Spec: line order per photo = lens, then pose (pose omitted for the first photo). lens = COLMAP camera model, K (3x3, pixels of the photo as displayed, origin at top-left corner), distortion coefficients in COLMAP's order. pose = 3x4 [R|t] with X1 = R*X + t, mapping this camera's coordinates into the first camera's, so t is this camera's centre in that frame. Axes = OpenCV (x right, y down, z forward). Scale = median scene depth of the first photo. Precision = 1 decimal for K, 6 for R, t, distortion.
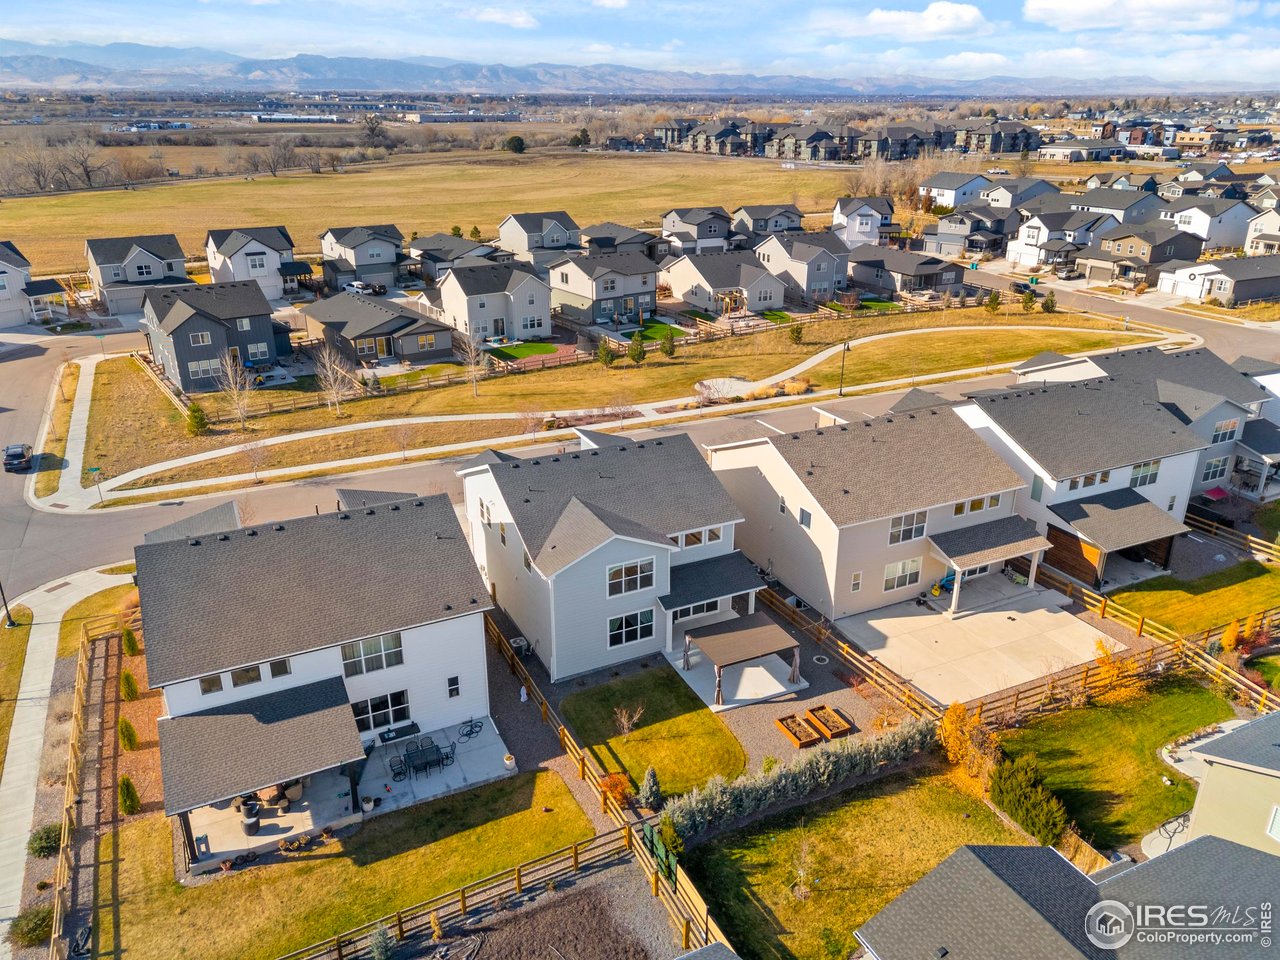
lens RADIAL K [[925.4, 0, 640.0], [0, 925.4, 480.0], [0, 0, 1]] dist [0.000982, -0.000405]
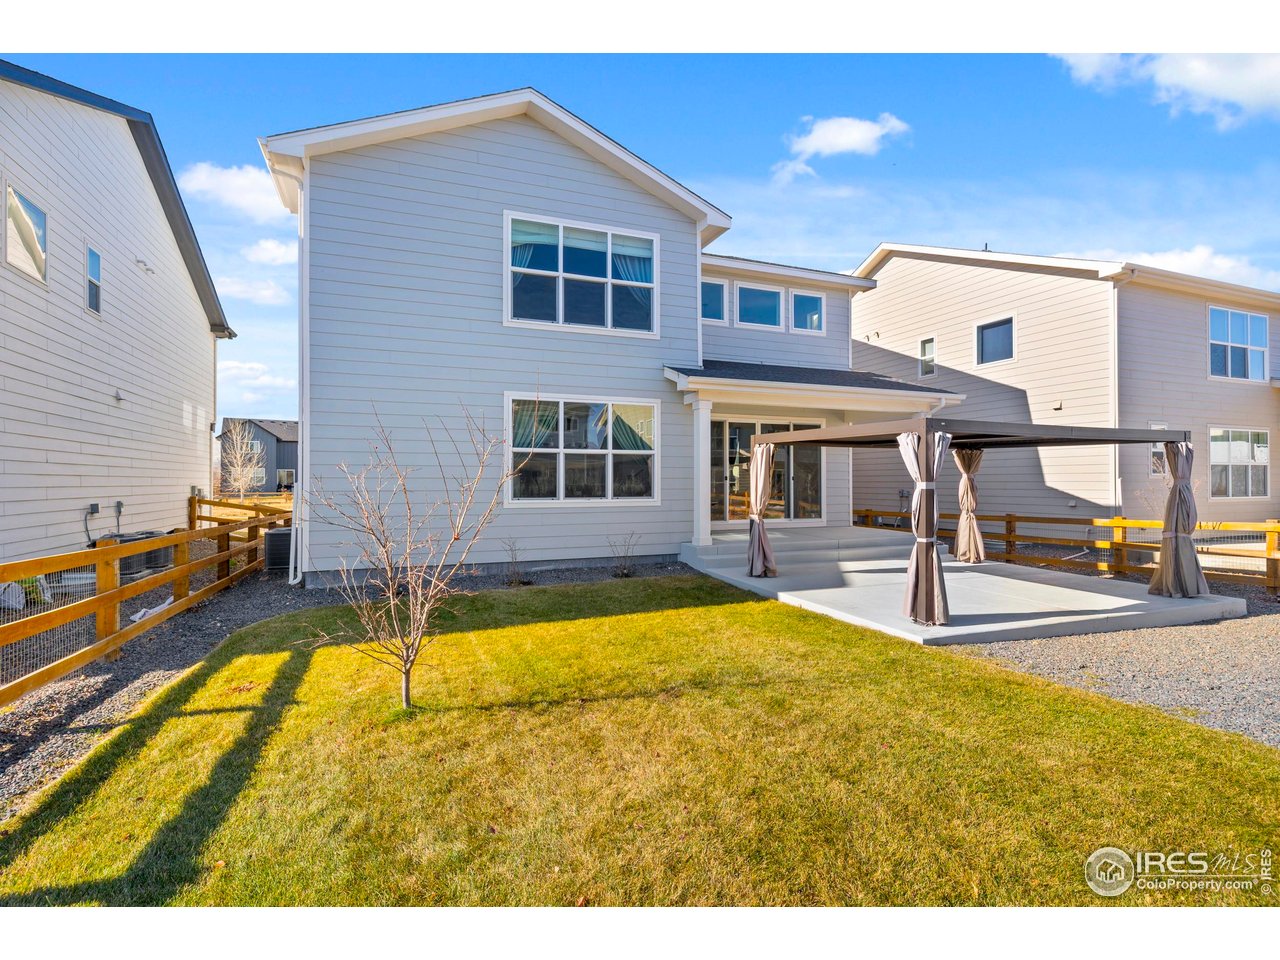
lens RADIAL K [[616.8, 0, 640.0], [0, 616.8, 480.0], [0, 0, 1]] dist [-0.003197, -0.000319]
pose [[0.996552, -0.006431, -0.082723, 0.028594], [-0.025026, 0.927265, -0.373568, 0.254349], [0.079108, 0.374351, 0.923907, 0.810327]]
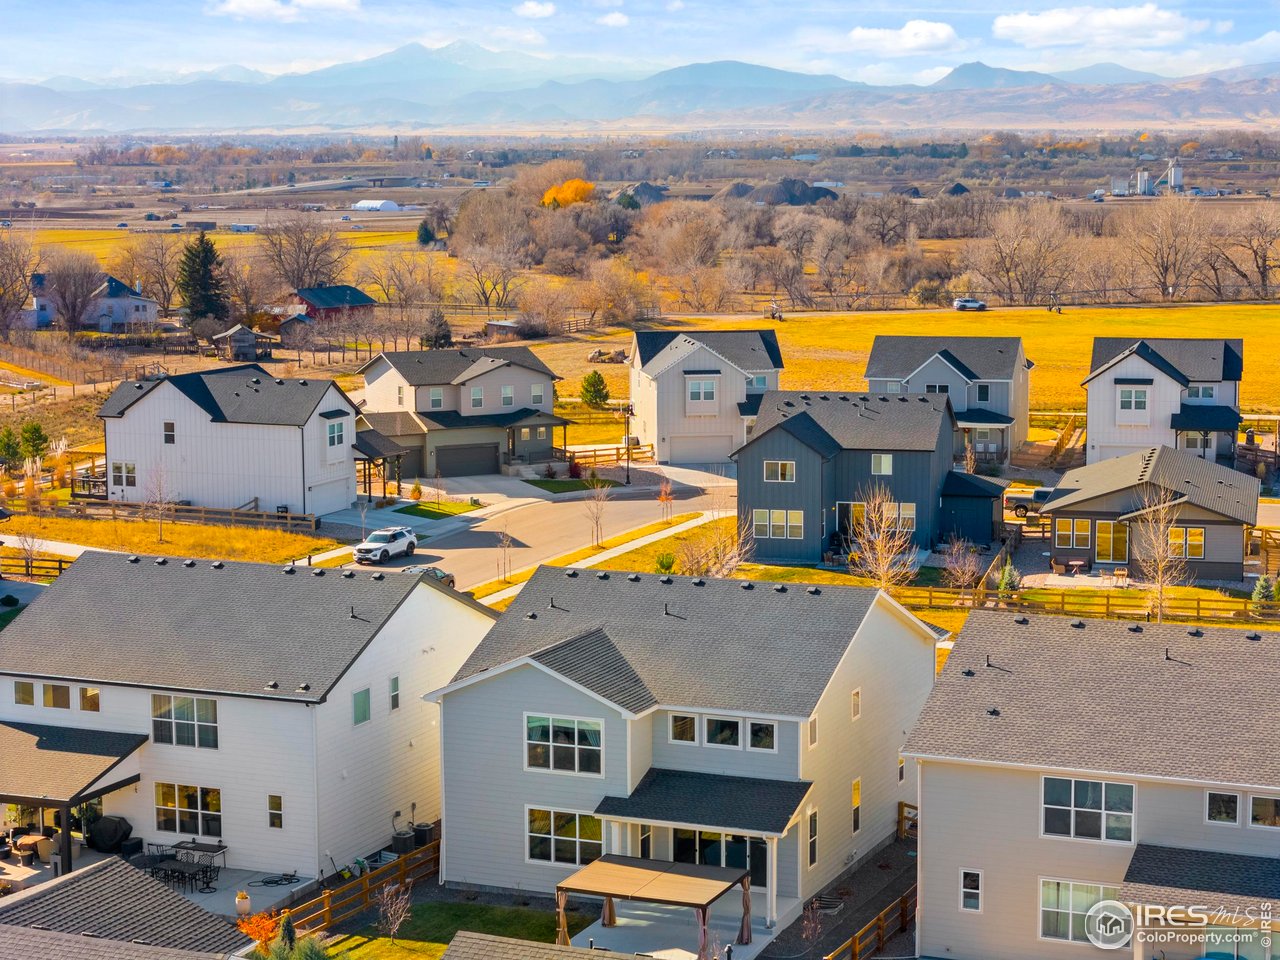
lens RADIAL K [[2472.0, 0, 640.0], [0, 2472.0, 480.0], [0, 0, 1]] dist [-0.163129, 0.194147]
pose [[0.640199, 0.088970, -0.763040, 1.235645], [-0.278005, 0.952781, -0.122156, 0.121749], [0.716141, 0.290333, 0.634703, -0.048800]]
